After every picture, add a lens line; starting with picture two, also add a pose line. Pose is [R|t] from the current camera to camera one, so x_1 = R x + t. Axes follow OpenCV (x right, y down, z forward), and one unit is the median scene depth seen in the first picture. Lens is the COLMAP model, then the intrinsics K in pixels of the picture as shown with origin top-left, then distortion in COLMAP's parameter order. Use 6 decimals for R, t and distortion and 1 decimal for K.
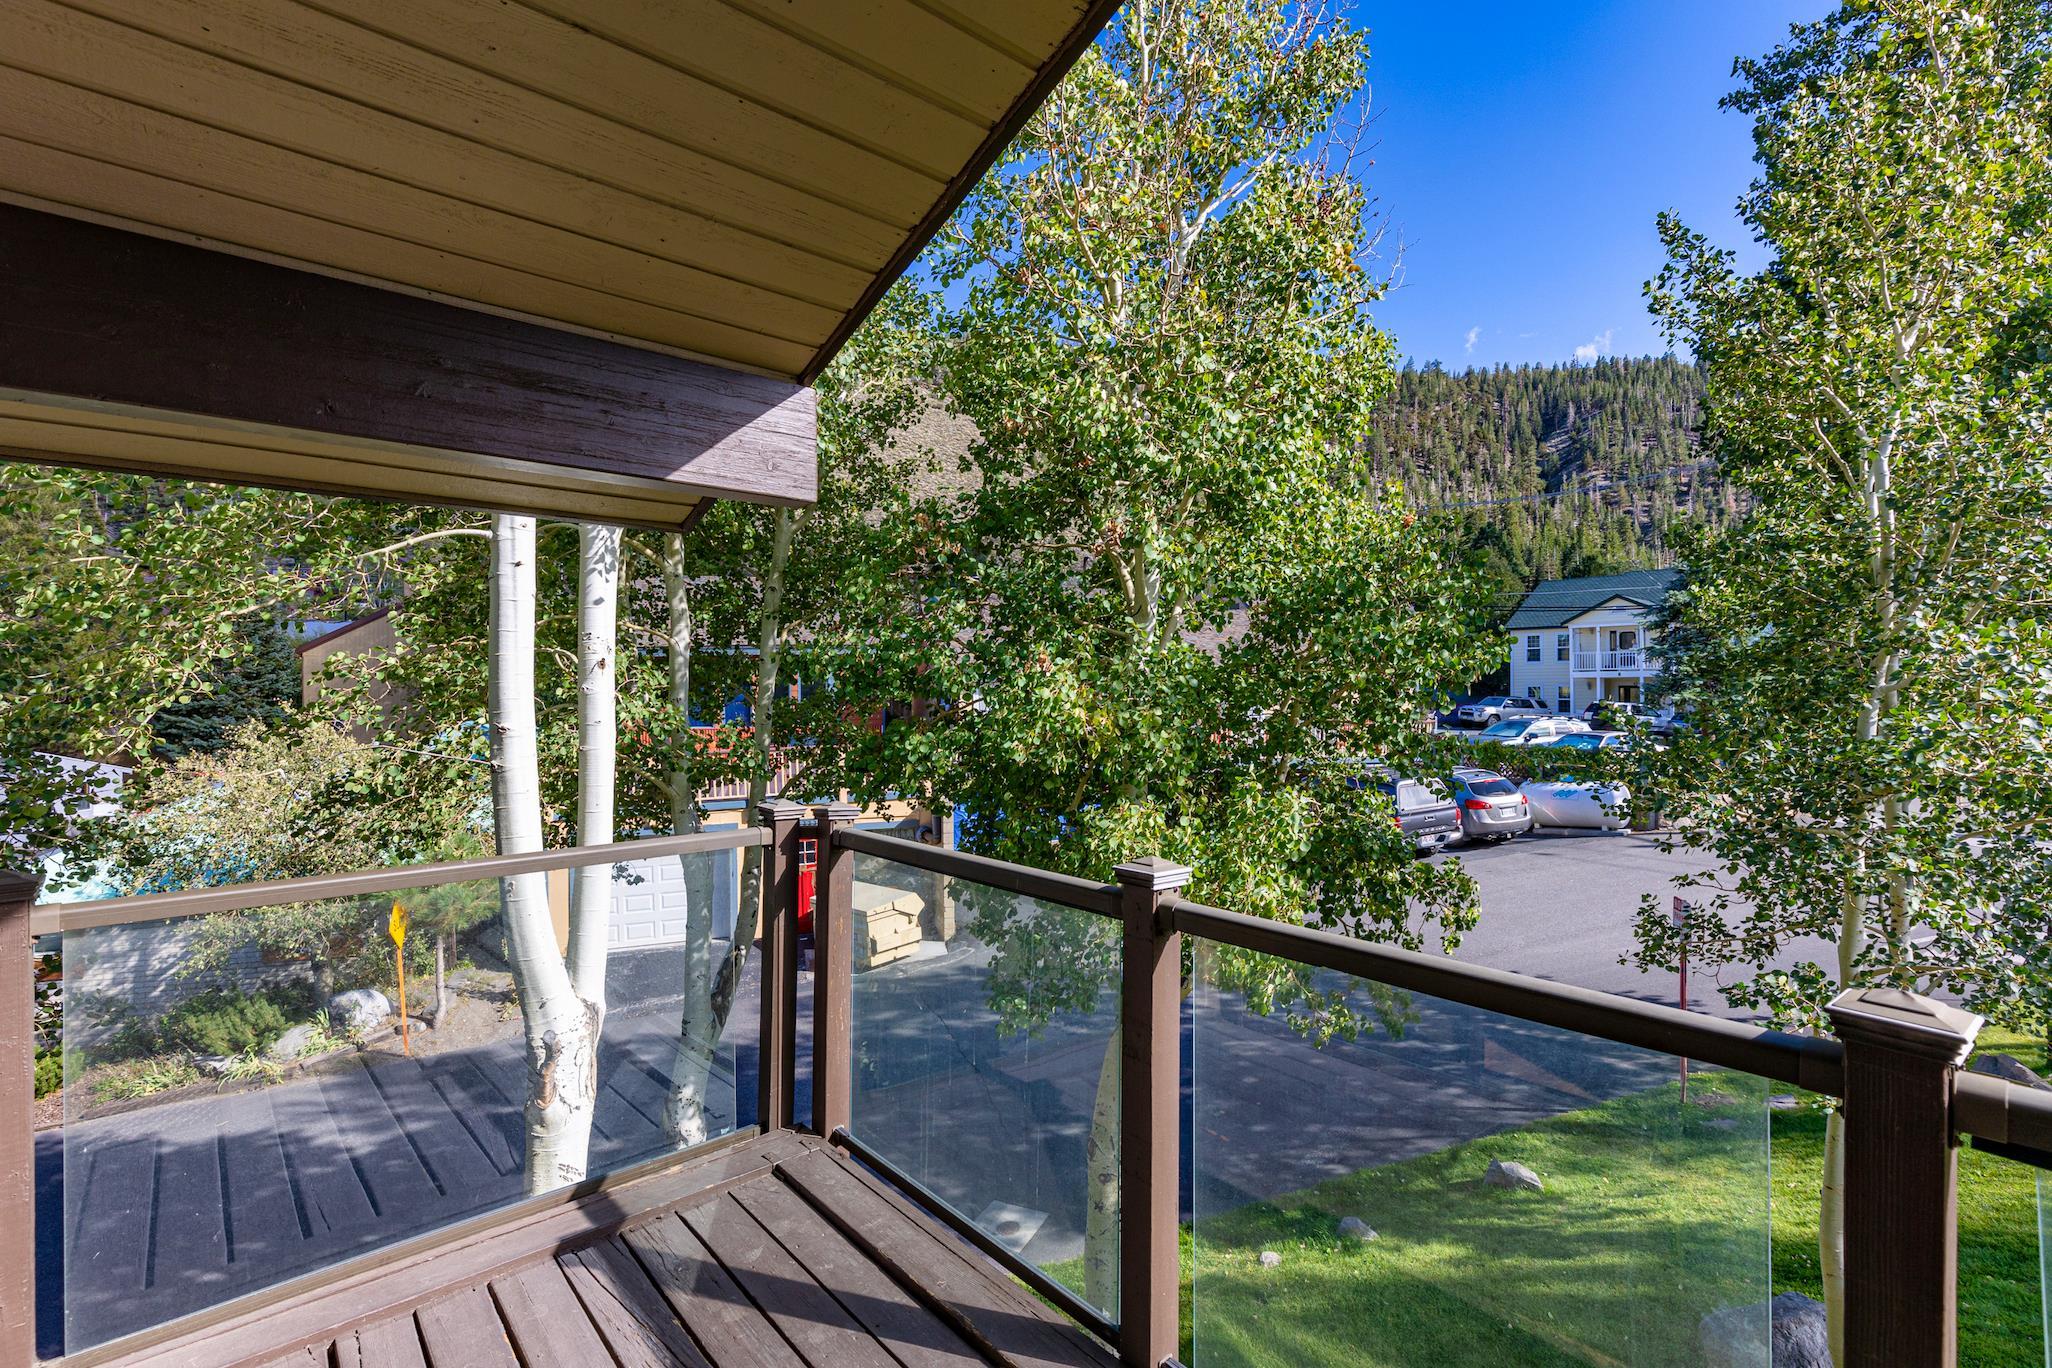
lens RADIAL K [[925.8, 0, 1037.1], [0, 925.8, 690.3], [0, 0, 1]] dist [0.000964, -0.000511]
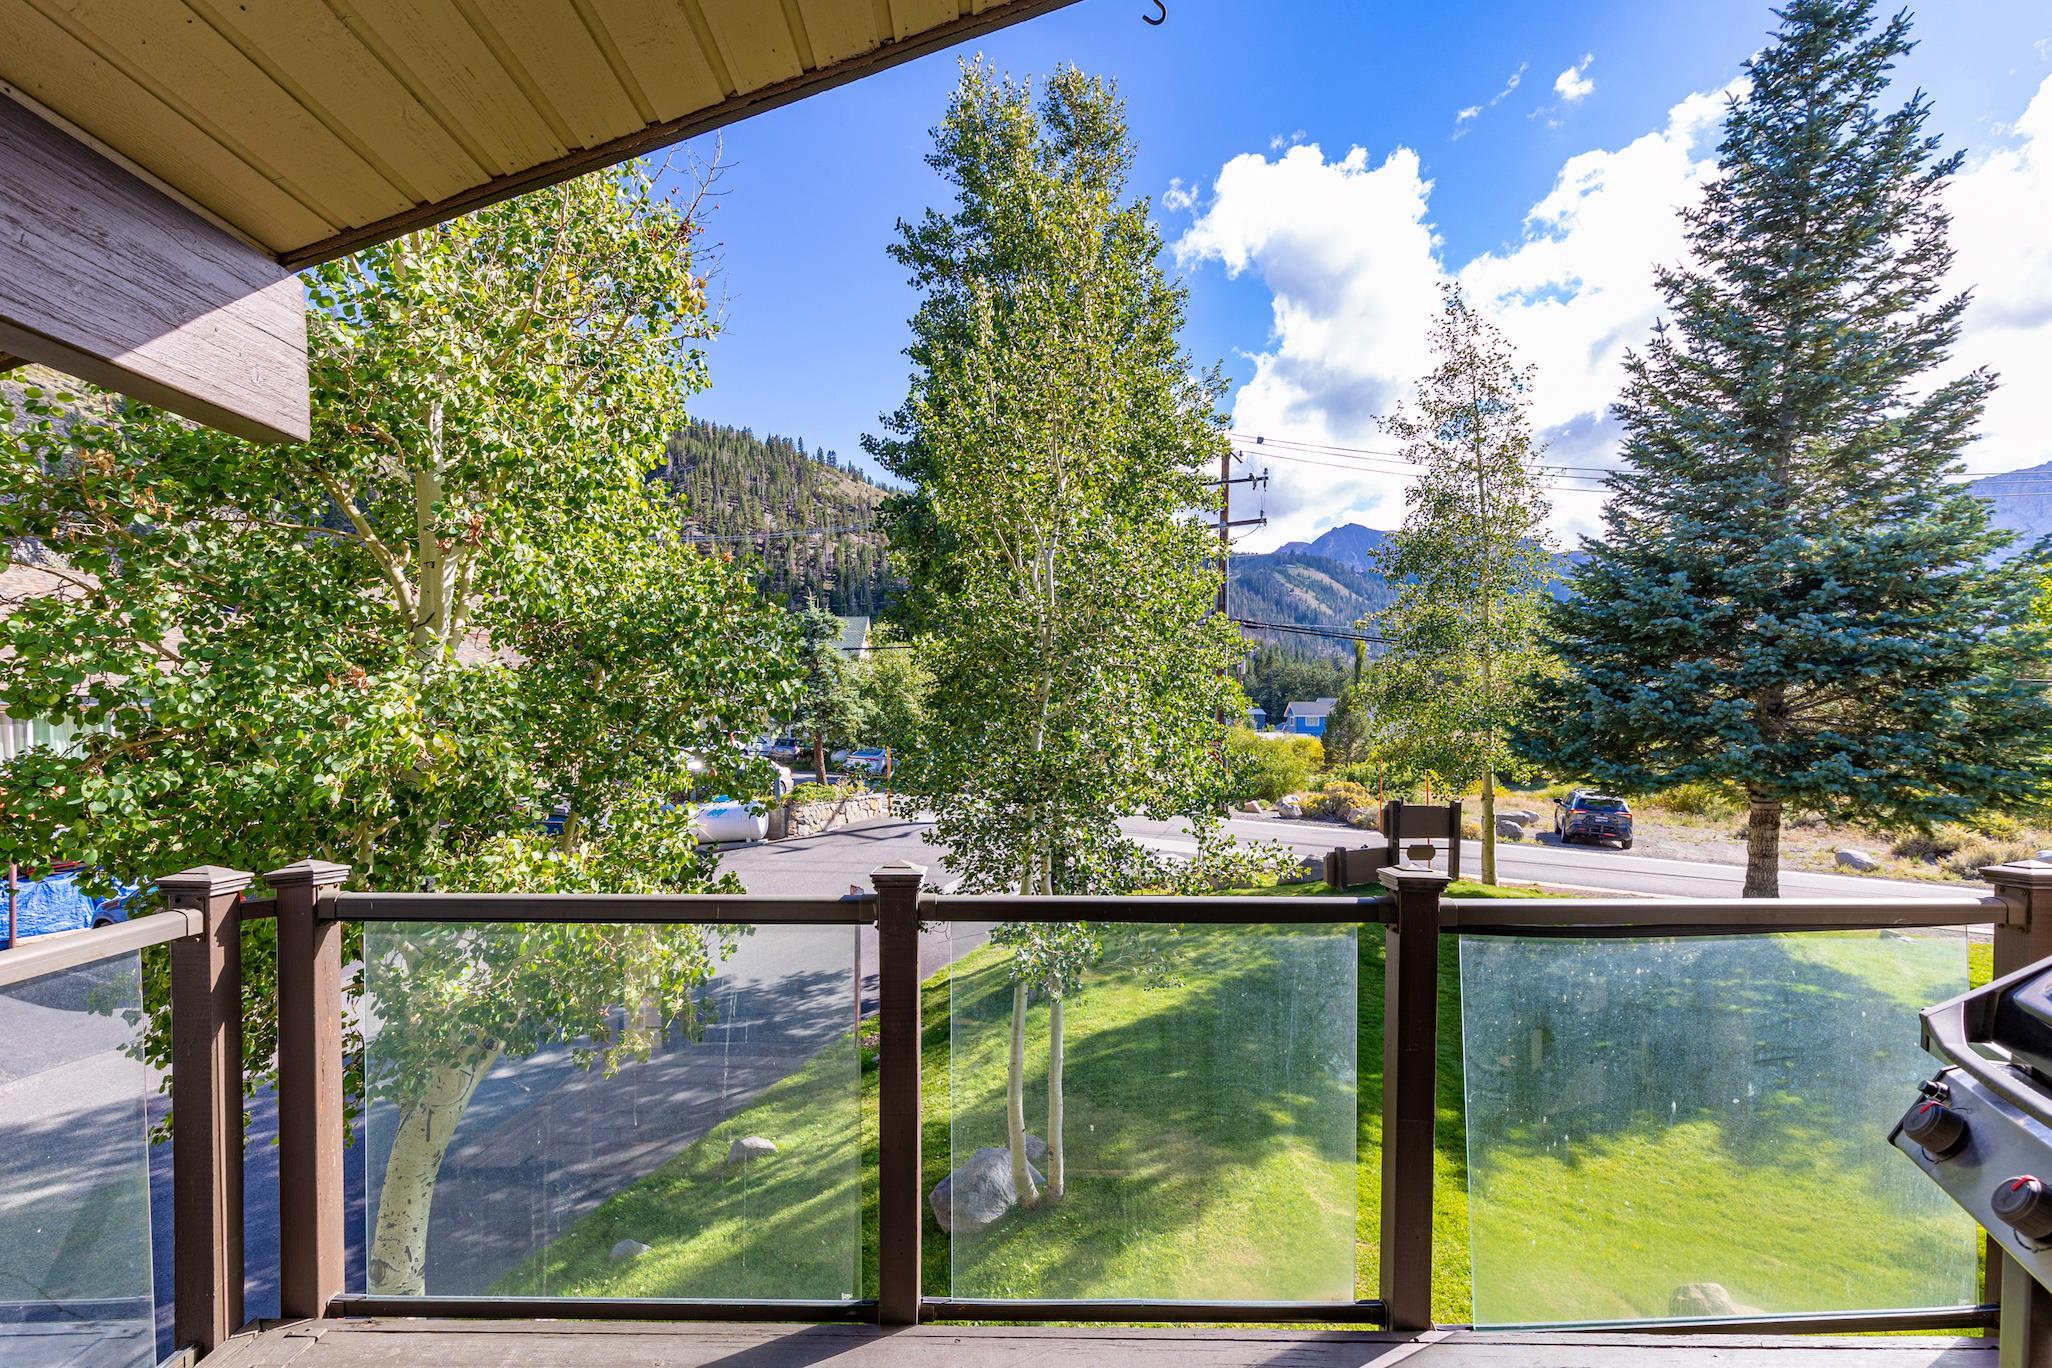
lens RADIAL K [[935.9, 0, 980.6], [0, 935.9, 745.6], [0, 0, 1]] dist [-0.000871, -0.001050]
pose [[0.674964, -0.018041, 0.737631, -0.172089], [-0.002473, 0.999640, 0.026711, 0.004225], [-0.737847, -0.019853, 0.674676, 0.051618]]
